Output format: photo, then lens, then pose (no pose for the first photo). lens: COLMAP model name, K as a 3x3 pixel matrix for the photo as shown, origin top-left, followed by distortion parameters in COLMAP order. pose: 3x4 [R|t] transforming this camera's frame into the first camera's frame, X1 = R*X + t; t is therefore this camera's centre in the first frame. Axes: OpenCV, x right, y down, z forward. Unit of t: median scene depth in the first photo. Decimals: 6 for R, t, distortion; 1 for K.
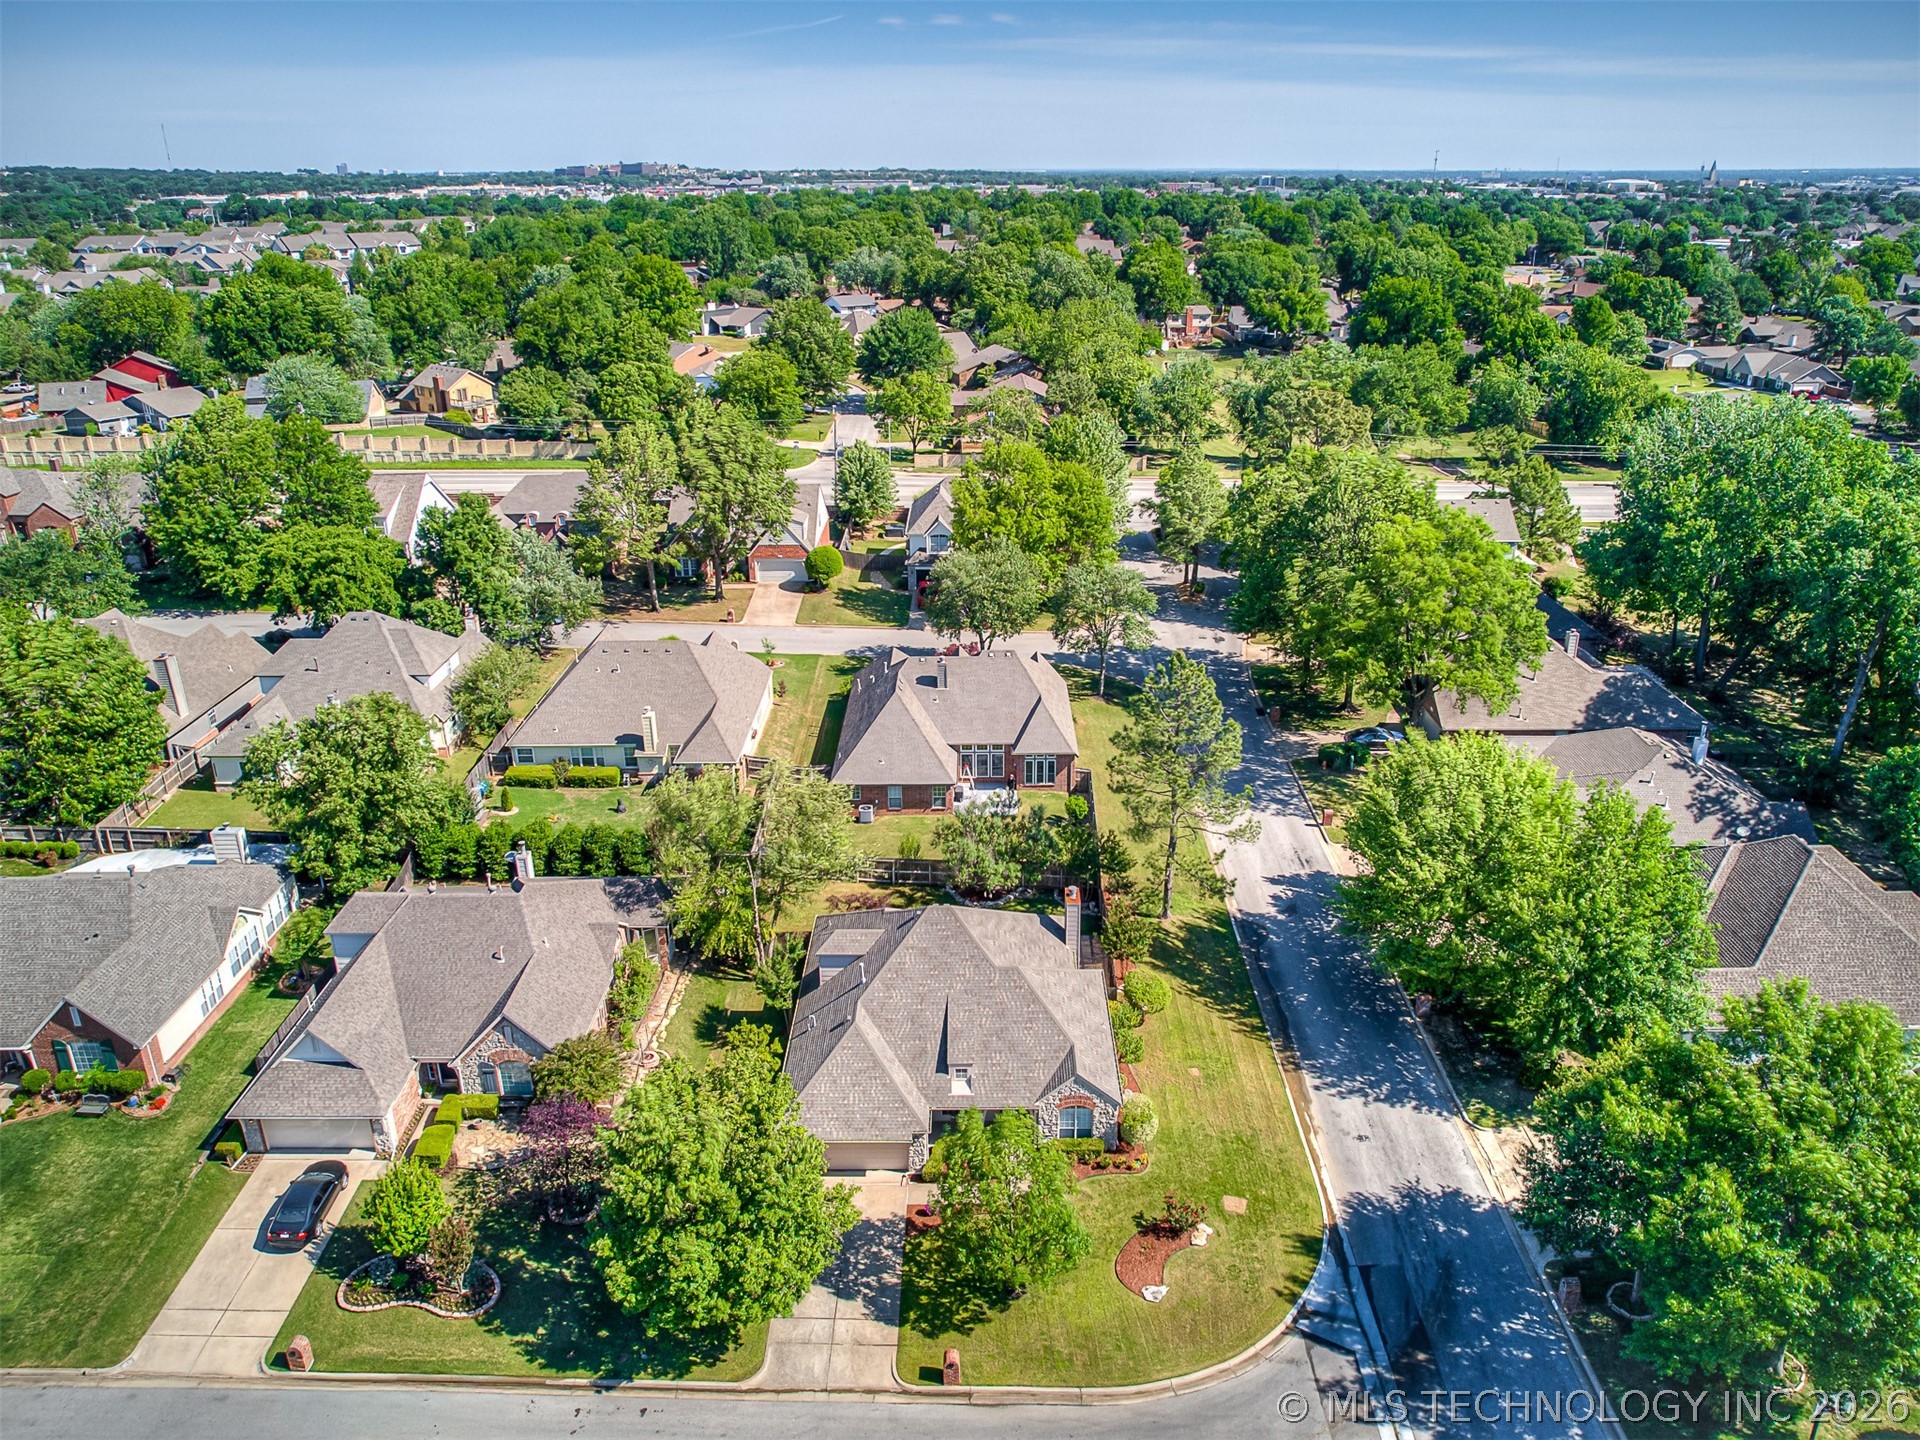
lens RADIAL K [[1375.9, 0, 986.6], [0, 1375.9, 722.9], [0, 0, 1]] dist [-0.027572, -0.000388]
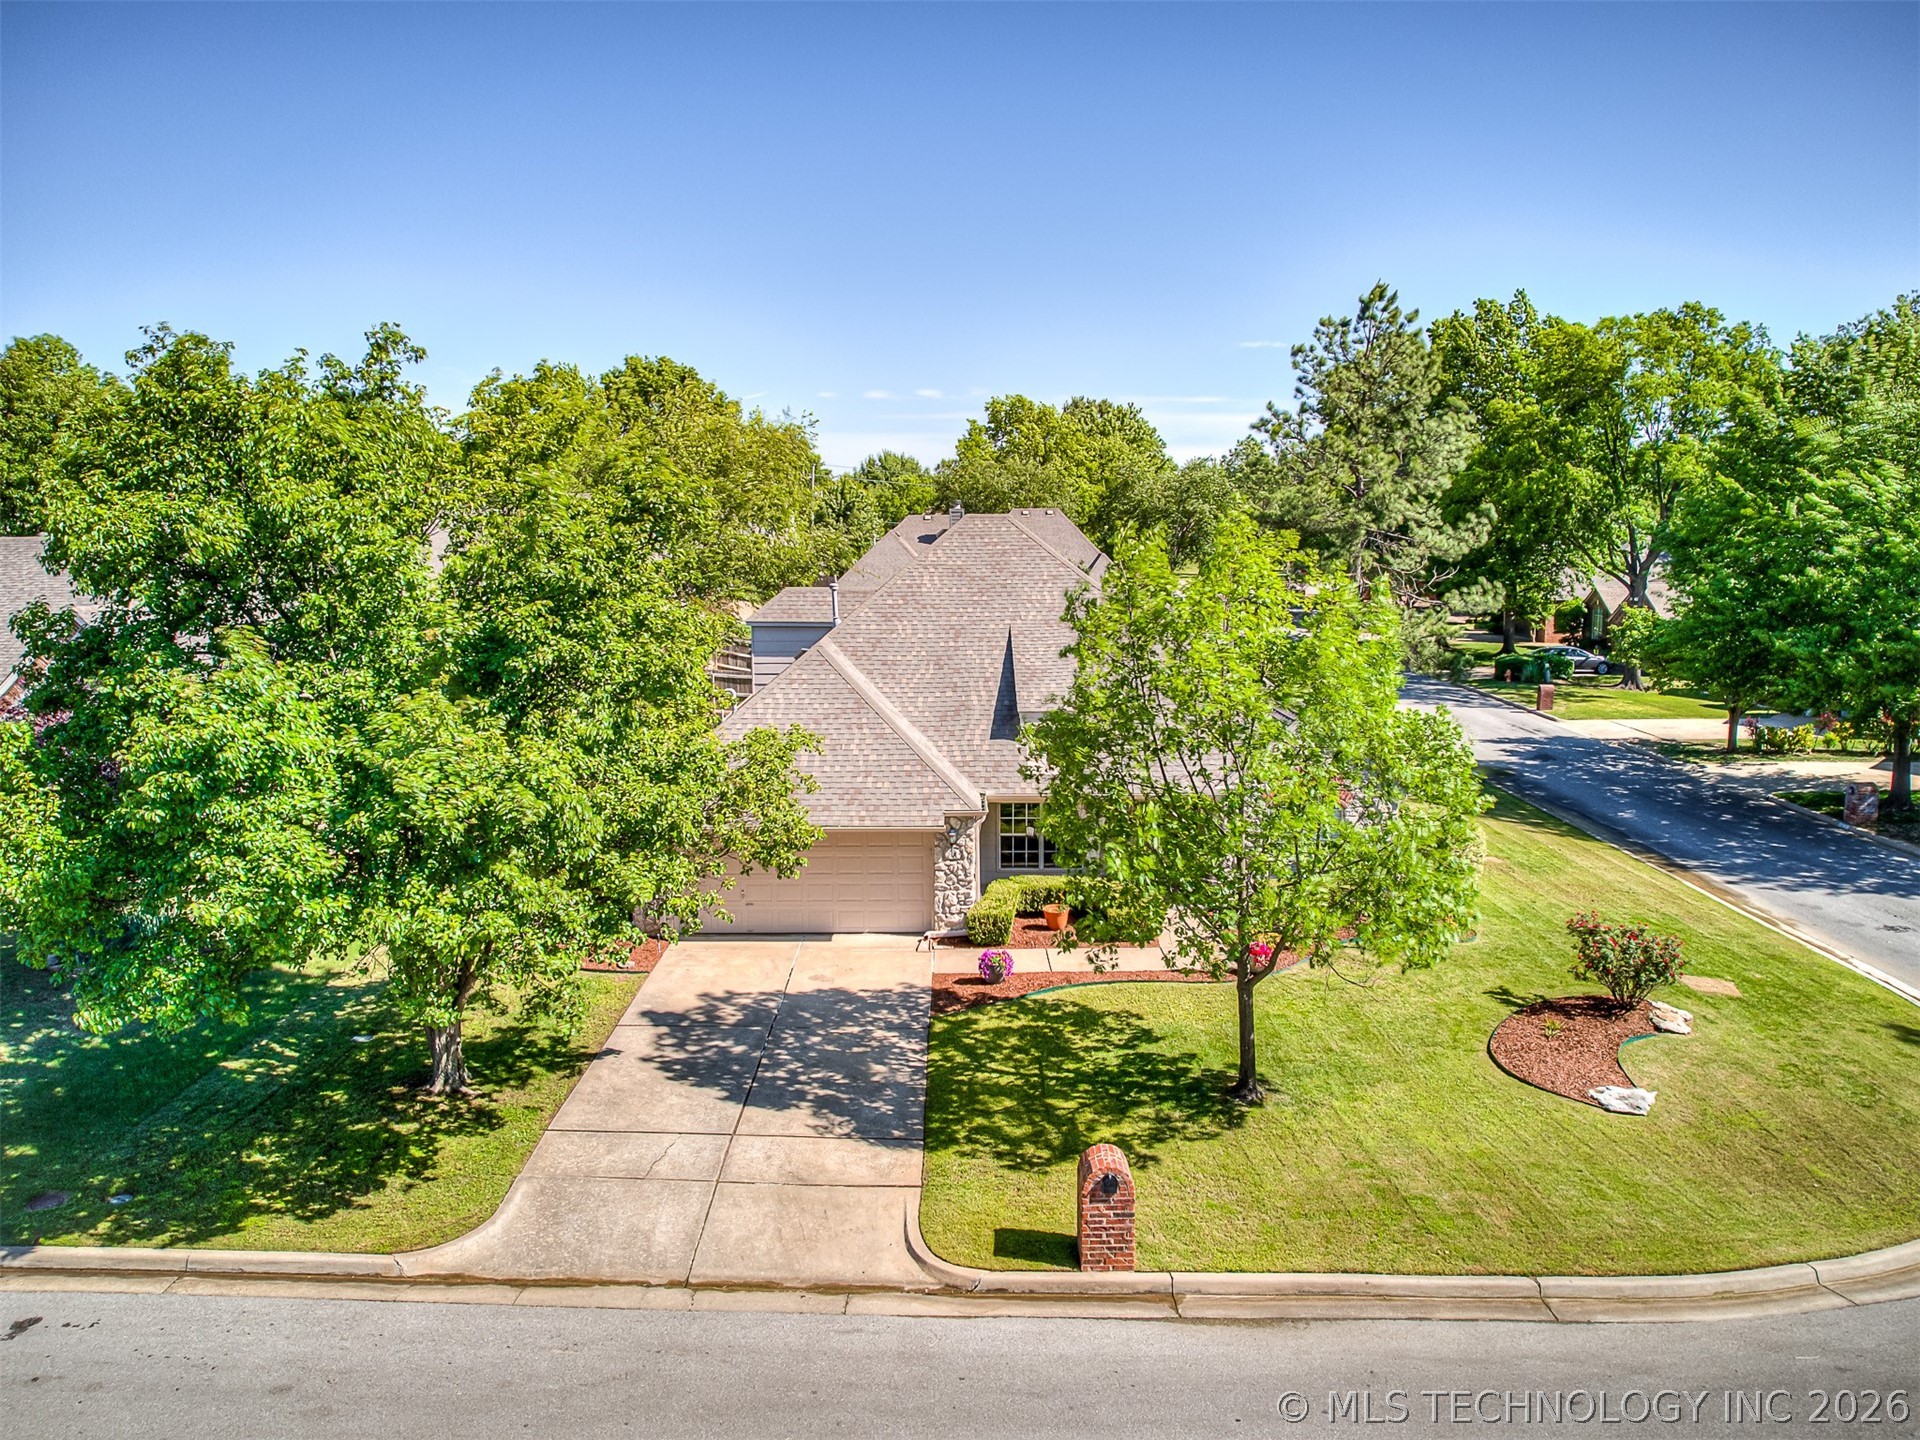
lens RADIAL K [[1389.2, 0, 959.5], [0, 1389.2, 690.3], [0, 0, 1]] dist [-0.096638, 0.086796]
pose [[0.999954, -0.006922, -0.006677, -0.050293], [0.004961, 0.966018, -0.258427, 0.401658], [0.008239, 0.258381, 0.966008, 0.620542]]
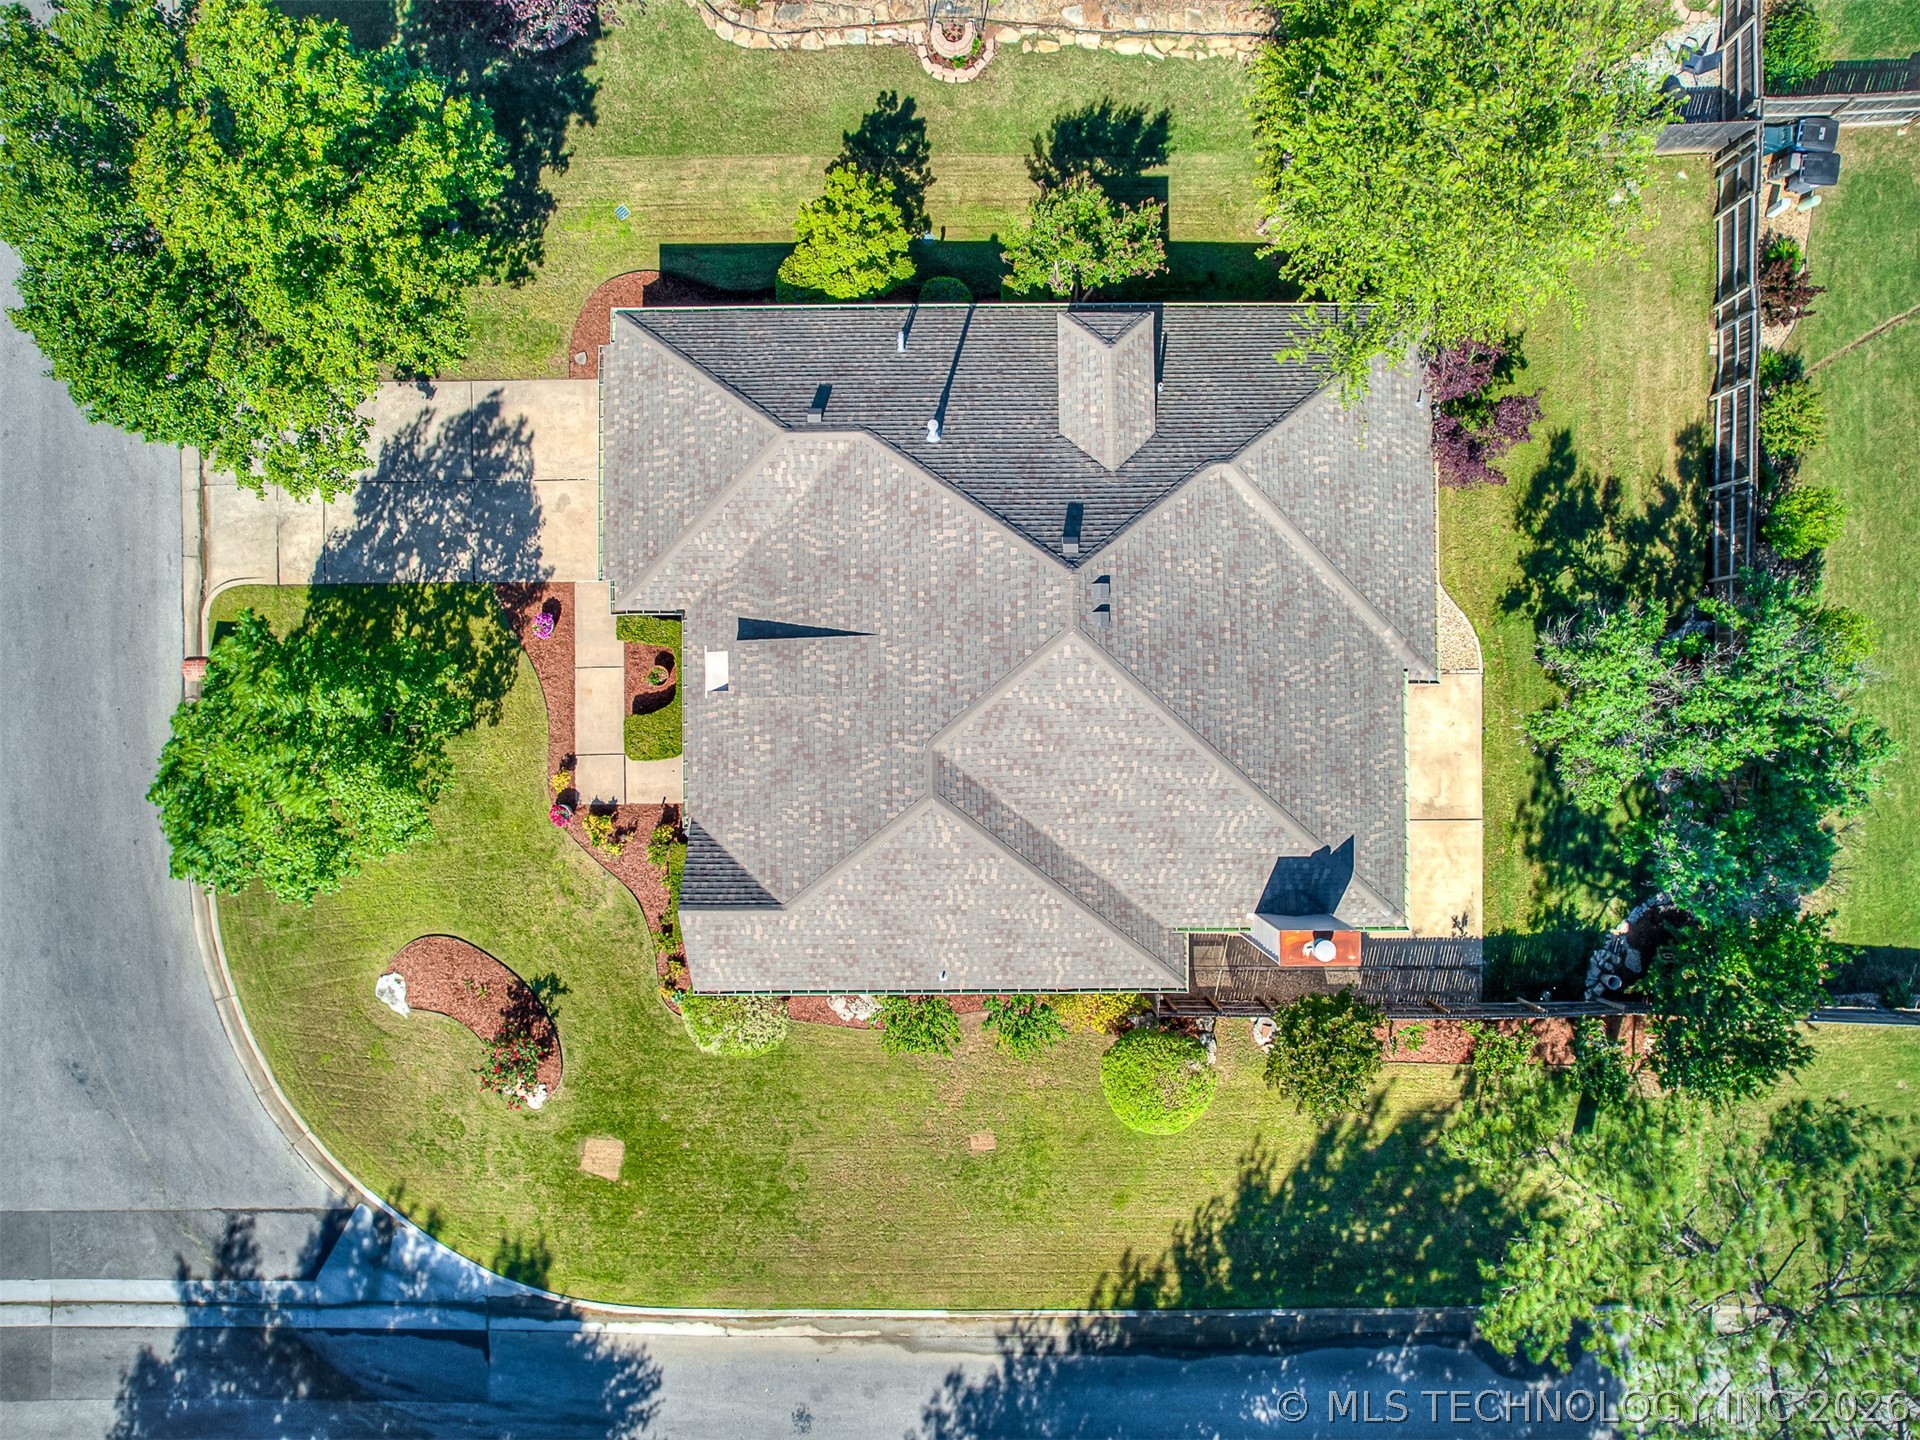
lens RADIAL K [[1389.2, 0, 959.5], [0, 1389.2, 690.3], [0, 0, 1]] dist [-0.096638, 0.086796]
pose [[0.005434, 0.999171, -0.040354, 0.010892], [-0.372276, 0.039476, 0.927282, -0.263639], [0.928106, 0.009984, 0.372181, 1.002172]]
